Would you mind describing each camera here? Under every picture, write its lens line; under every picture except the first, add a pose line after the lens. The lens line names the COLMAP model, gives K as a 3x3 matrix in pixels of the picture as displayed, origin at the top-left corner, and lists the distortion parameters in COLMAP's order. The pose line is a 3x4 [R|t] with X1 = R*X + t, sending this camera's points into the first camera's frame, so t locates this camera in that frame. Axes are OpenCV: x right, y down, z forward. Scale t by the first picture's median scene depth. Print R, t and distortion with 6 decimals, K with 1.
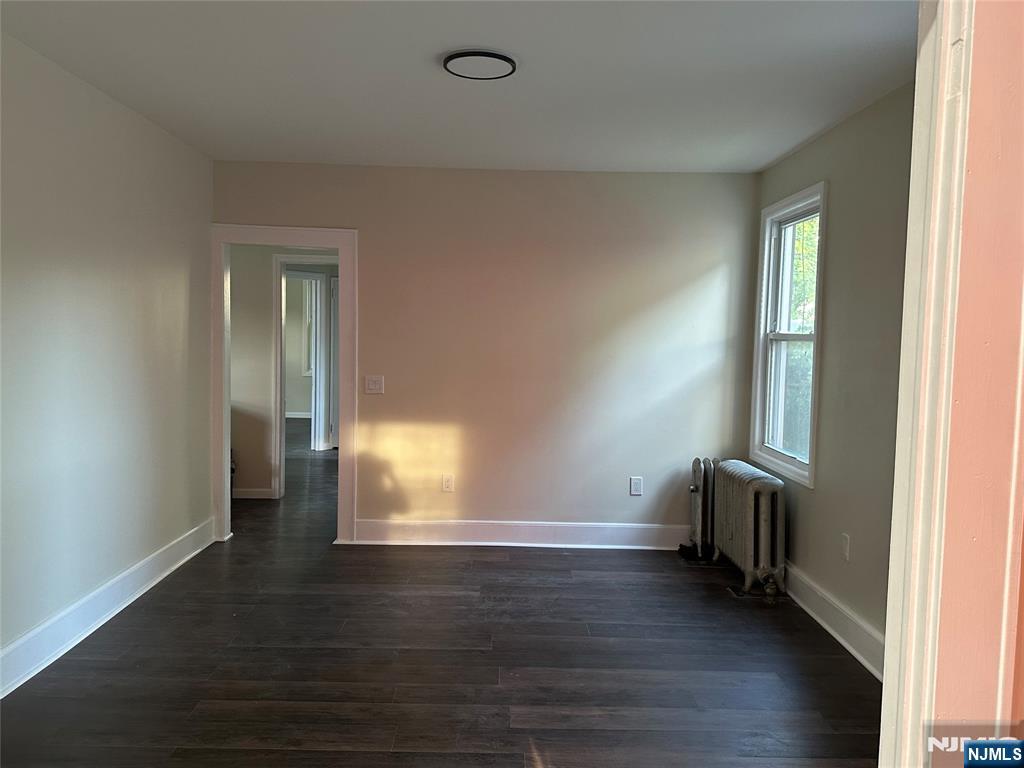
lens RADIAL K [[795.6, 0, 511.6], [0, 795.6, 383.7], [0, 0, 1]] dist [0.011845, -0.006043]
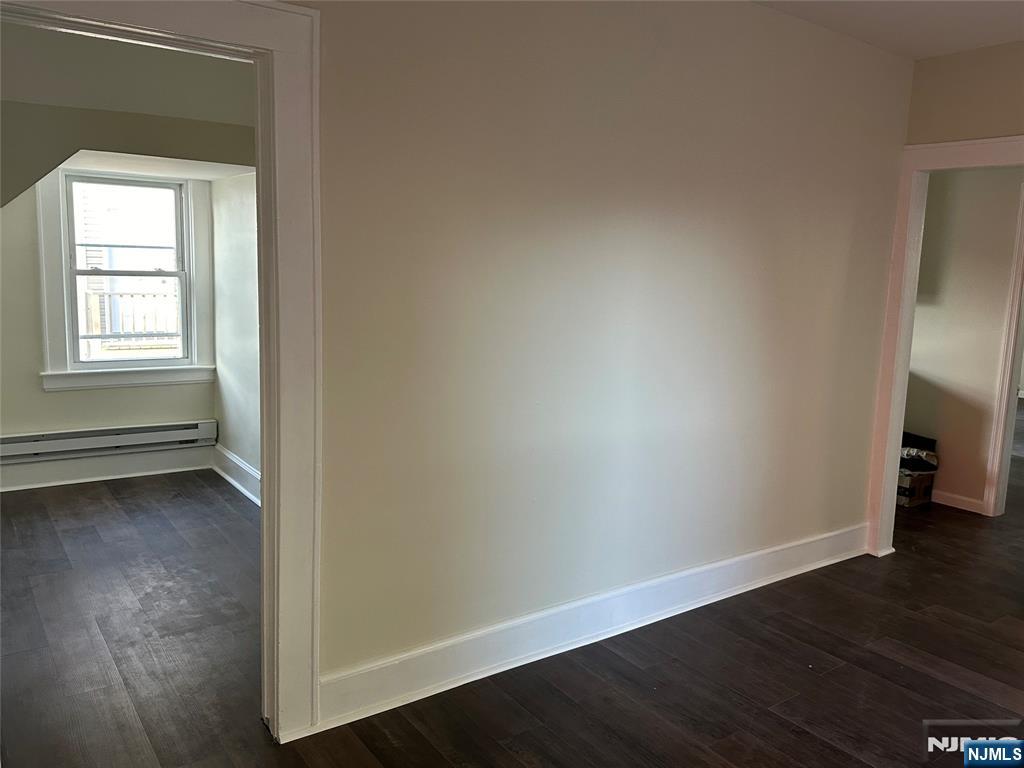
lens RADIAL K [[795.6, 0, 512.1], [0, 795.6, 378.5], [0, 0, 1]] dist [0.011845, -0.006043]
pose [[0.565242, 0.117646, -0.816493, 0.059964], [-0.077411, 0.992975, 0.089485, -0.019954], [0.821285, 0.012625, 0.570379, 0.258781]]
